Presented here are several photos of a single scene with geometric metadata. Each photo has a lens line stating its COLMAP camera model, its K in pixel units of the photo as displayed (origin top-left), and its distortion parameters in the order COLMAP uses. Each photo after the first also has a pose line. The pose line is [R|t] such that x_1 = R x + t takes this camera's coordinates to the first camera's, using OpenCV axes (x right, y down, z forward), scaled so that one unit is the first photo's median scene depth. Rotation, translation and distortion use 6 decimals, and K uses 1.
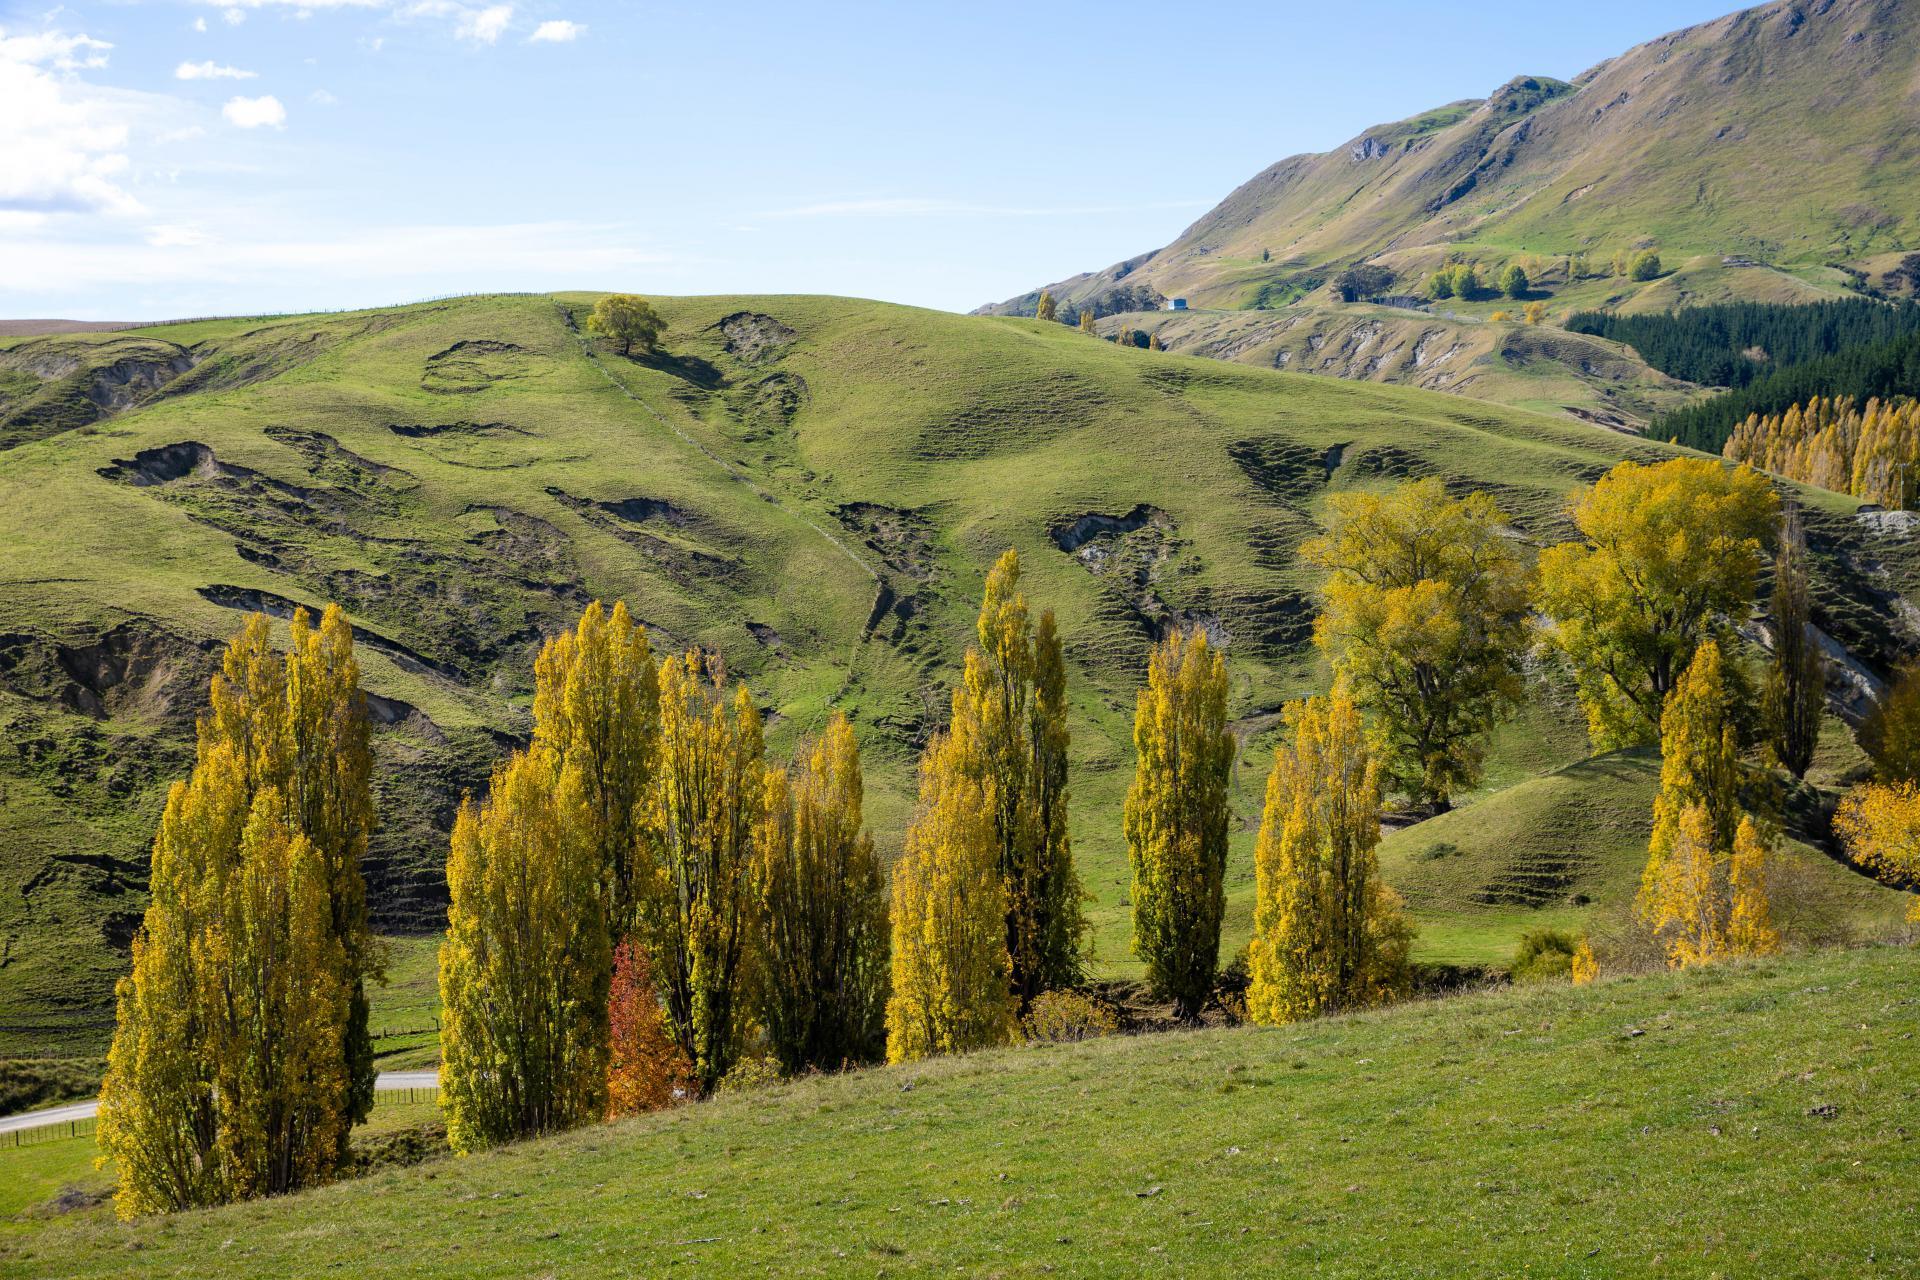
lens RADIAL K [[2348.4, 0, 954.8], [0, 2348.4, 660.7], [0, 0, 1]] dist [0.054085, 0.148499]
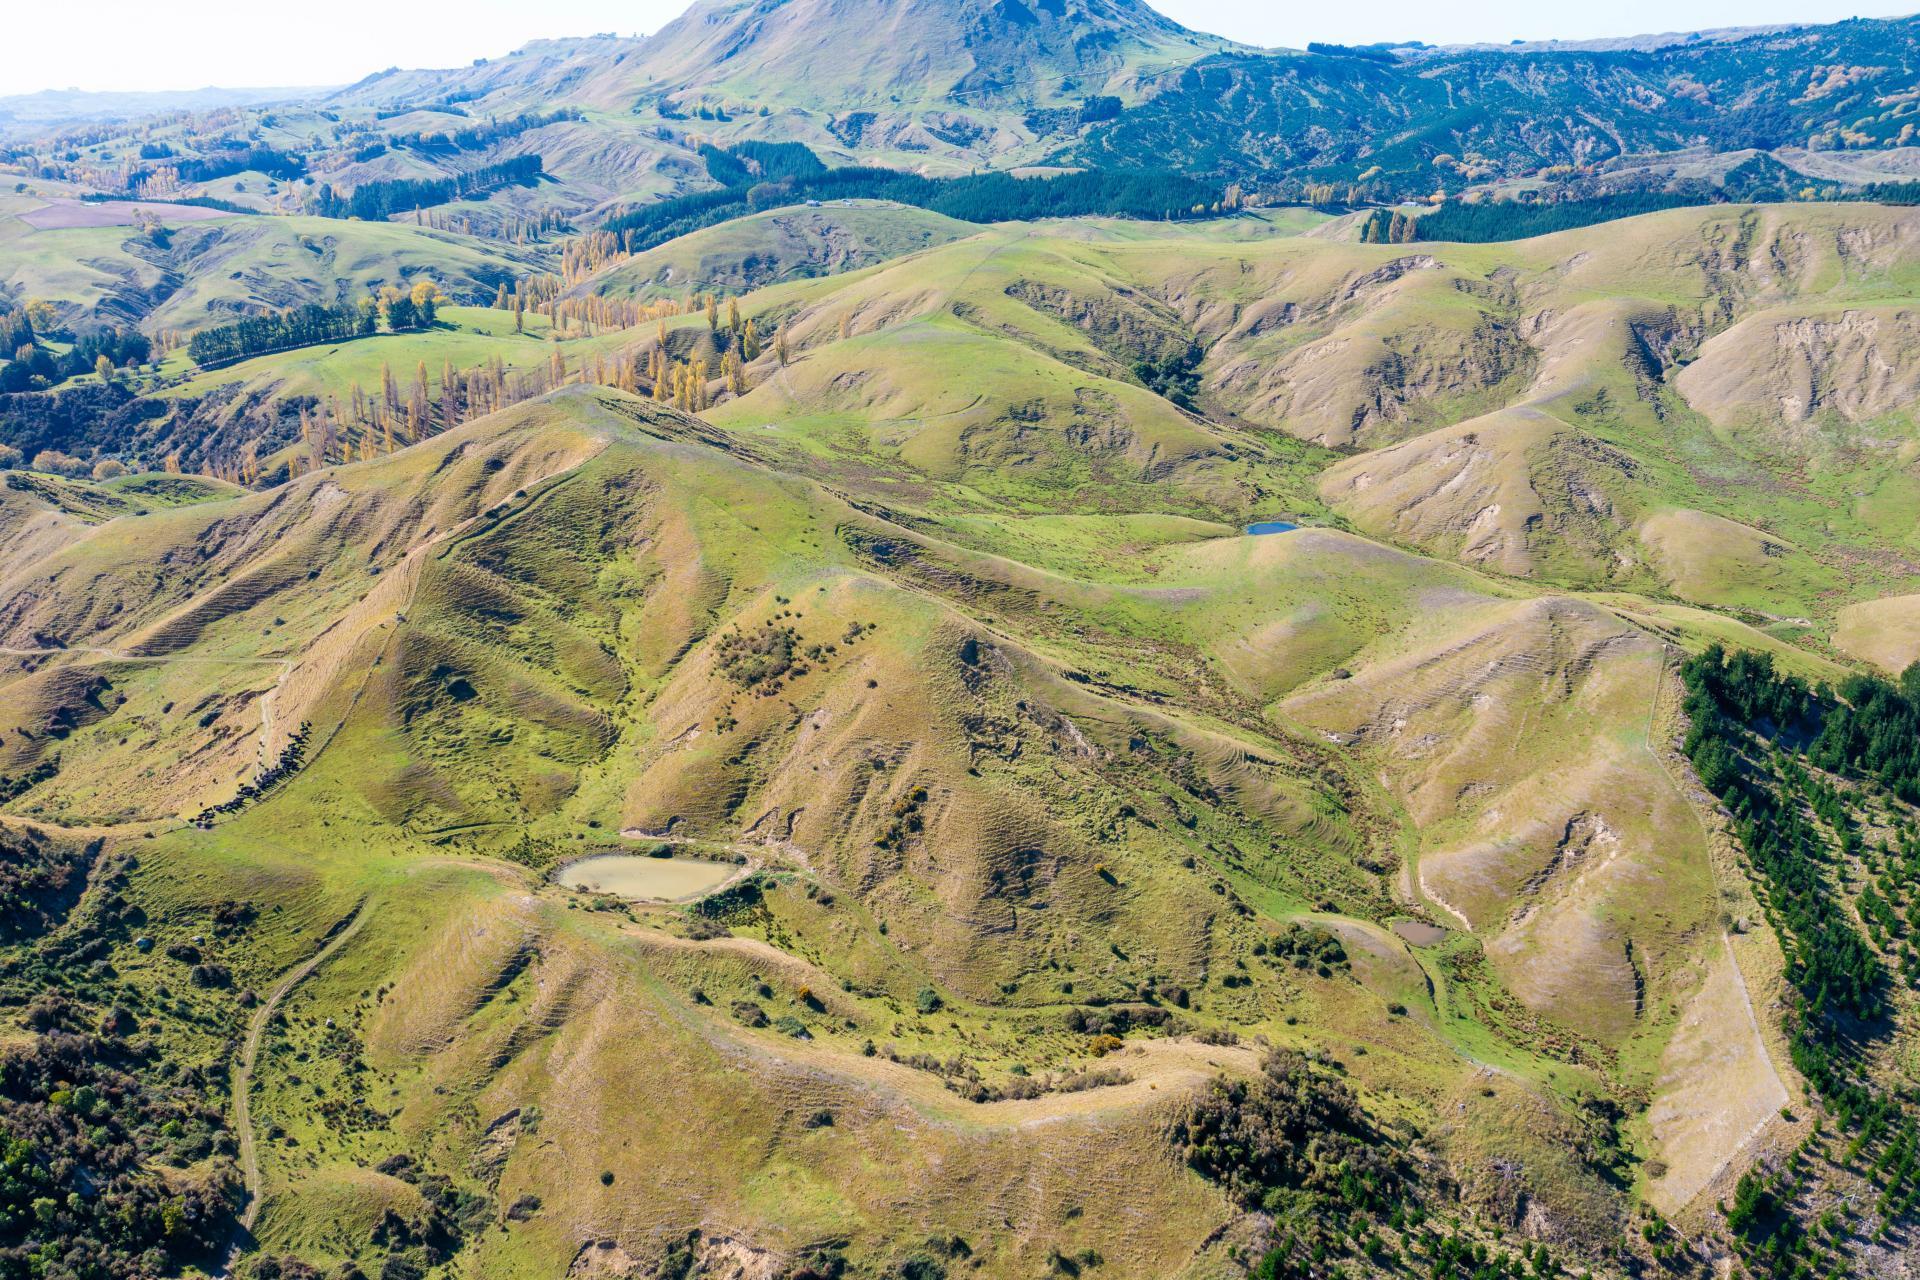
lens RADIAL K [[1537.6, 0, 961.1], [0, 1537.6, 649.0], [0, 0, 1]] dist [-0.015009, 0.021968]
pose [[0.983997, -0.035010, 0.174714, 1.022067], [-0.013260, 0.963402, 0.267732, -0.272421], [-0.177693, -0.265764, 0.947520, -4.284069]]
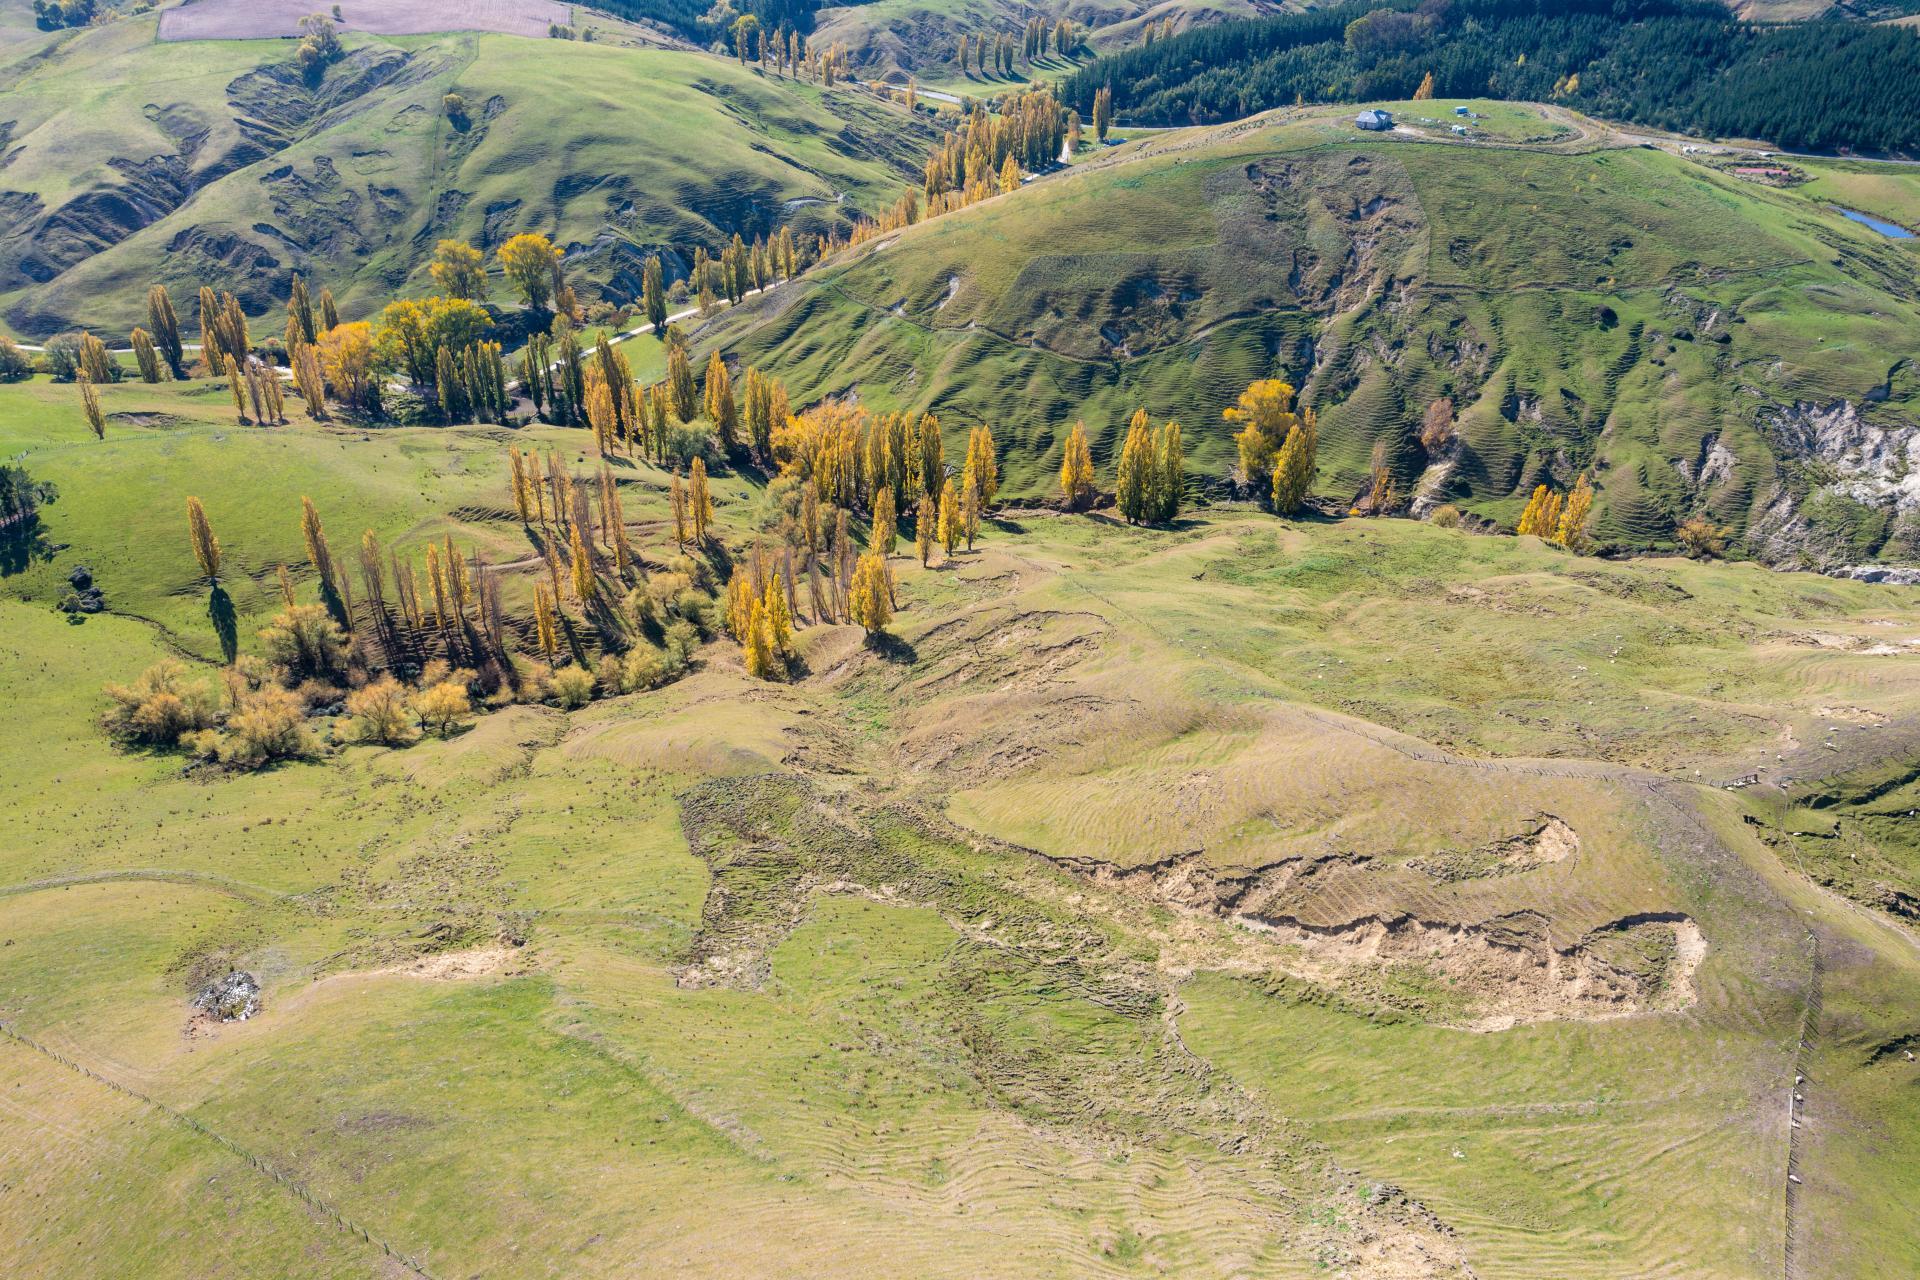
lens RADIAL K [[1527.2, 0, 963.4], [0, 1527.2, 643.5], [0, 0, 1]] dist [-0.006373, 0.009241]
pose [[0.950017, 0.185457, -0.251143, 1.627019], [-0.059443, 0.897173, 0.437660, -0.584456], [0.306486, -0.400856, 0.863354, -1.276826]]
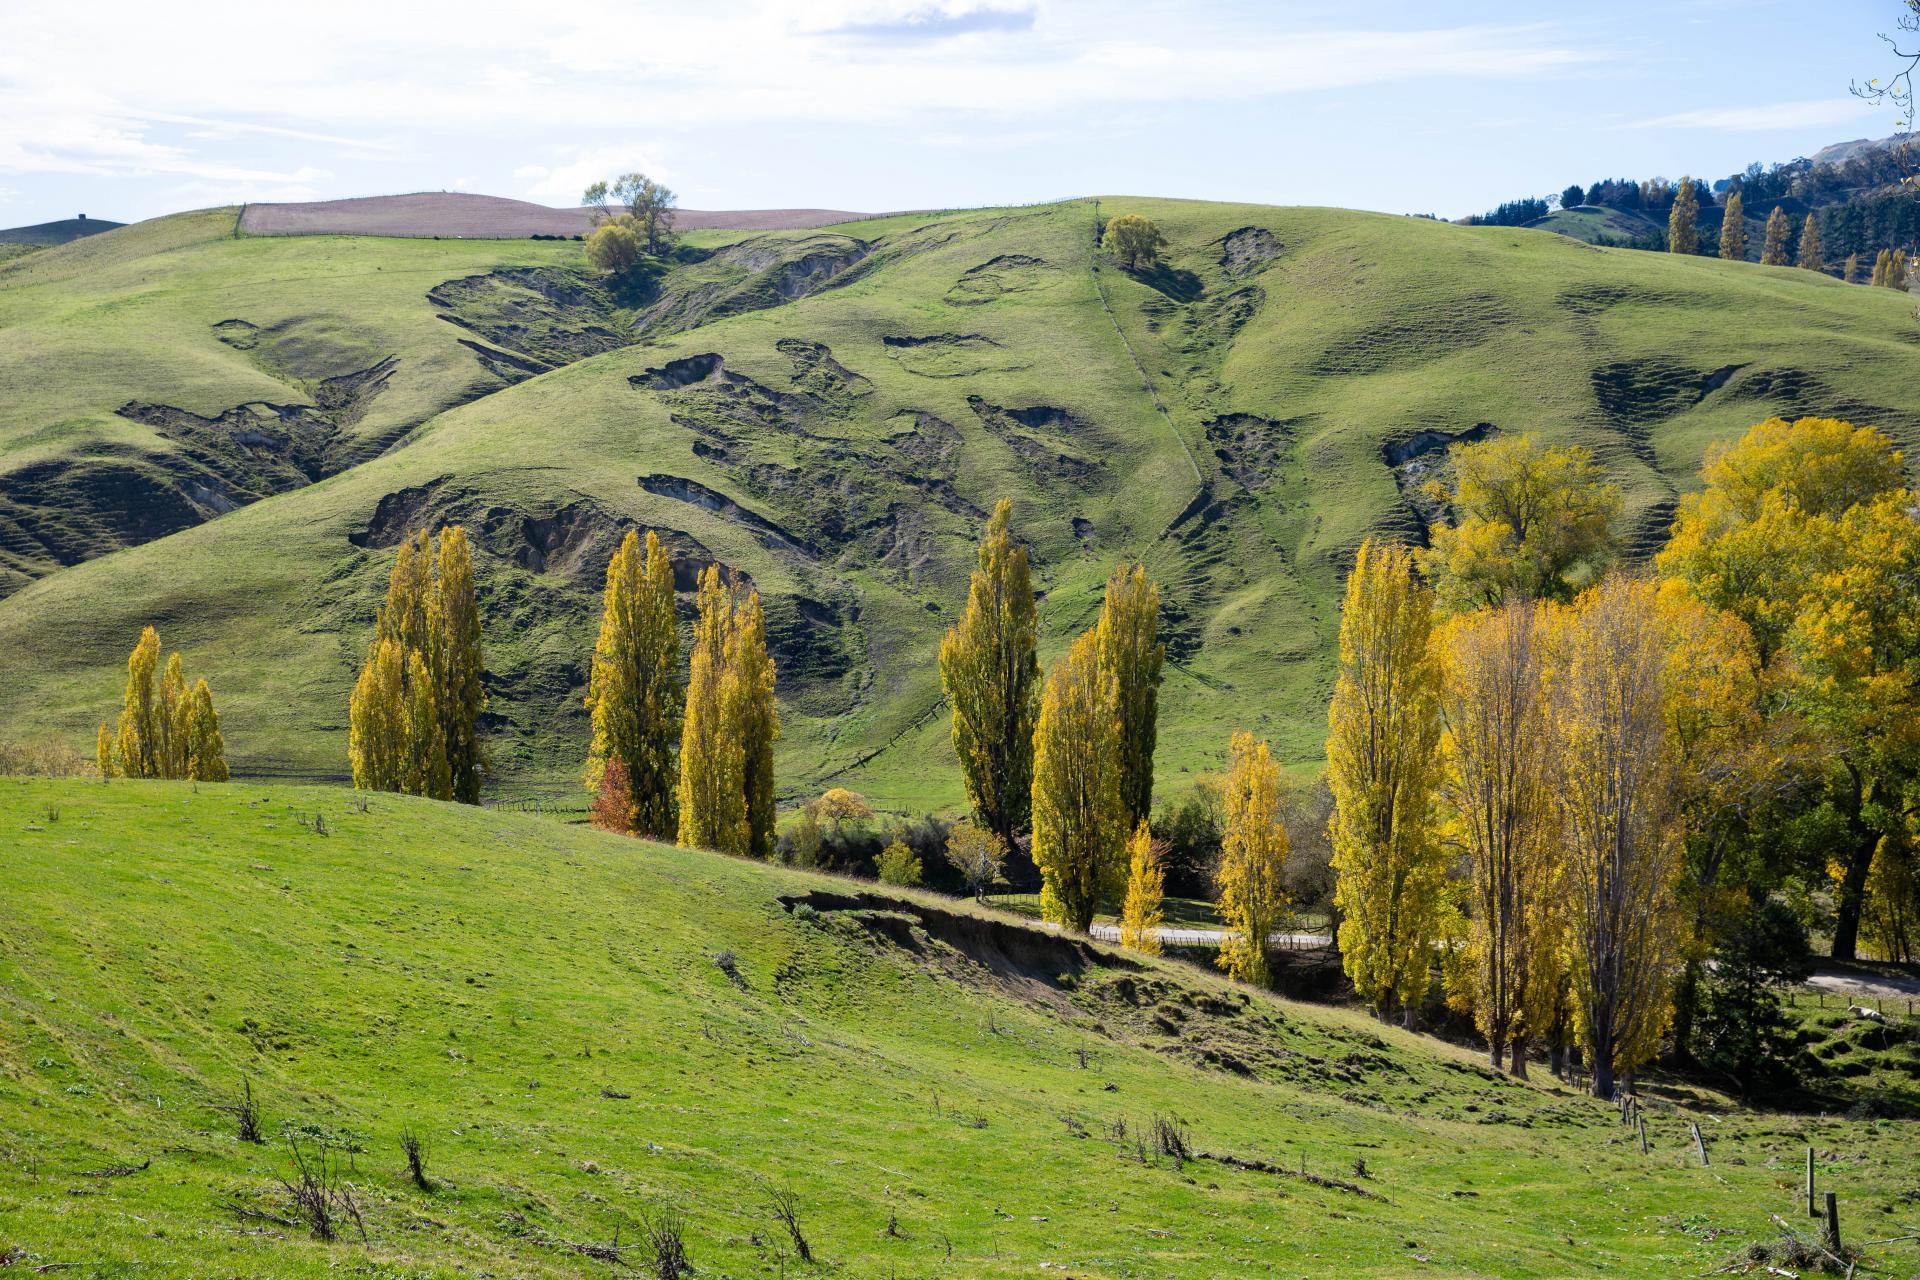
lens RADIAL K [[2374.5, 0, 960.0], [0, 2374.5, 640.0], [0, 0, 1]] dist [0.063545, 0.092646]
pose [[0.922206, 0.070396, -0.380237, 0.311955], [-0.045708, 0.996241, 0.073583, -0.038786], [0.383988, -0.050479, 0.921957, -0.156921]]
